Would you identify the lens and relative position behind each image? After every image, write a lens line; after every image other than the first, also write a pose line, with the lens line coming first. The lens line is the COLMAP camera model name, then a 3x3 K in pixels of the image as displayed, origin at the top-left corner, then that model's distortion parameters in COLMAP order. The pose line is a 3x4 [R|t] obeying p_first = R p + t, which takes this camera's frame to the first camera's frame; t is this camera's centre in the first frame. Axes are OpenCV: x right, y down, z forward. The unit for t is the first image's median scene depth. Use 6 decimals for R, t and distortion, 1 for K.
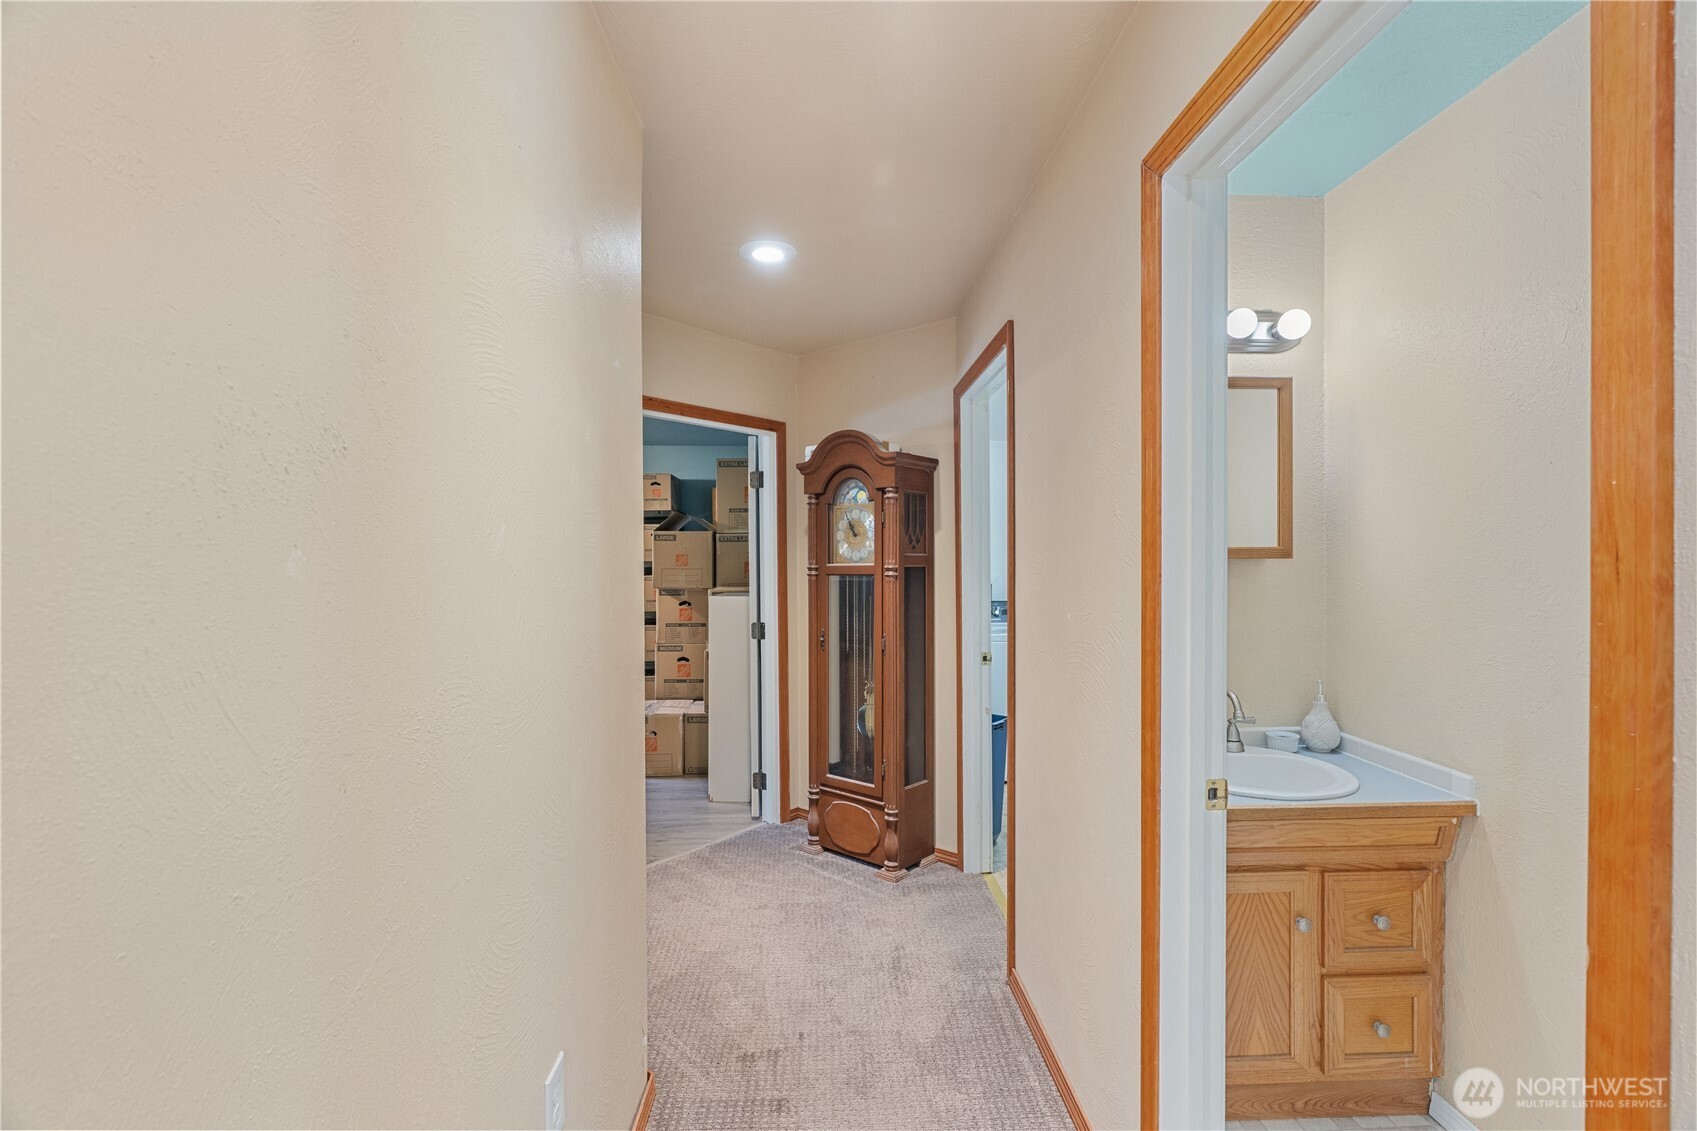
lens RADIAL K [[755.0, 0, 856.0], [0, 755.0, 572.1], [0, 0, 1]] dist [-0.007472, 0.003303]
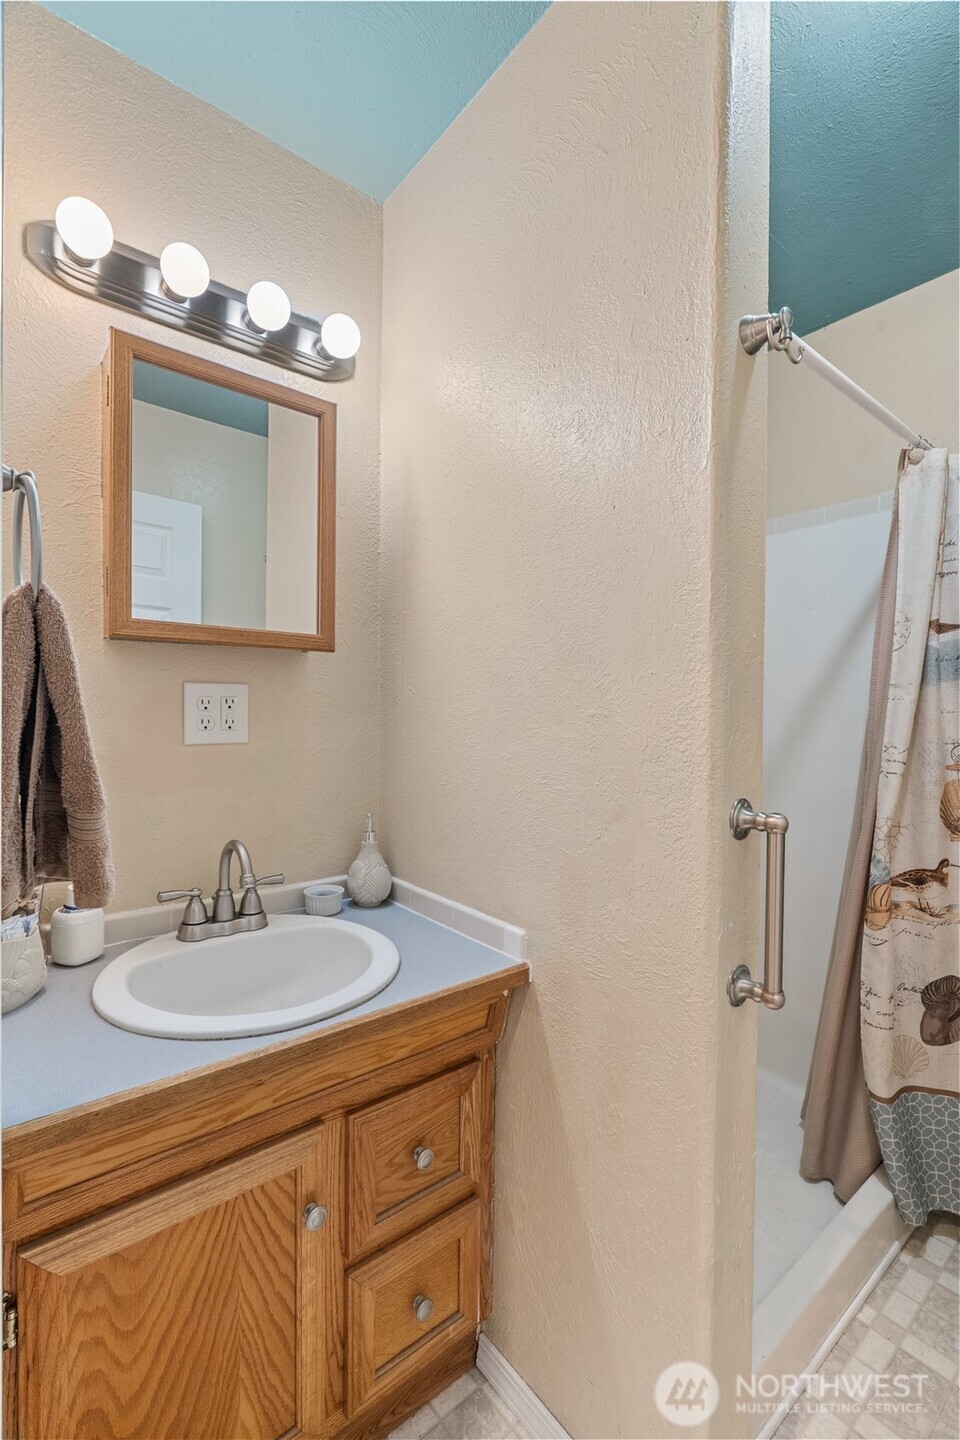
lens RADIAL K [[640.6, 0, 475.9], [0, 640.6, 719.5], [0, 0, 1]] dist [-0.007472, 0.003303]
pose [[0.808809, 0.004218, 0.588056, 0.381876], [-0.009355, 0.999940, 0.005696, 0.051282], [-0.587997, -0.010108, 0.808800, 0.487402]]
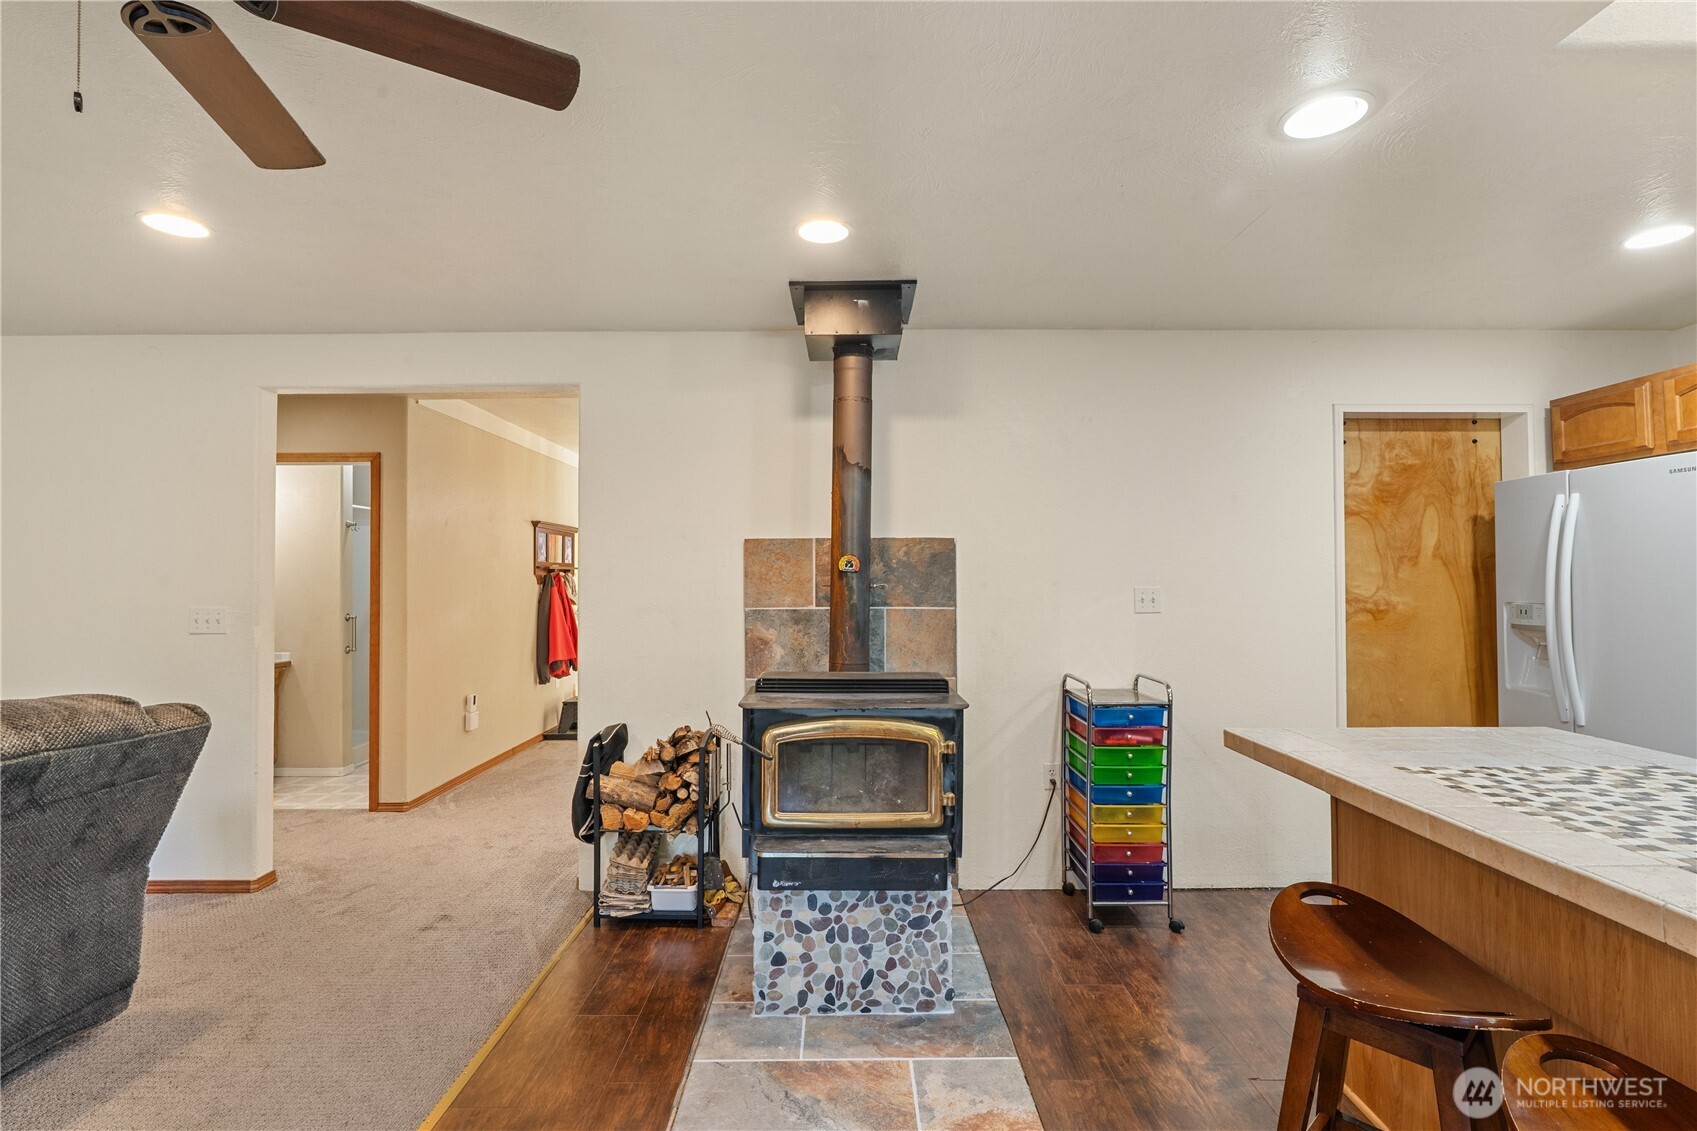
lens RADIAL K [[783.9, 0, 848.0], [0, 783.9, 569.4], [0, 0, 1]] dist [-0.004503, 0.000743]
pose [[0.048968, 0.012644, 0.998720, -2.135493], [0.009076, 0.999873, -0.013104, 0.002736], [-0.998759, 0.009706, 0.048847, -1.347087]]
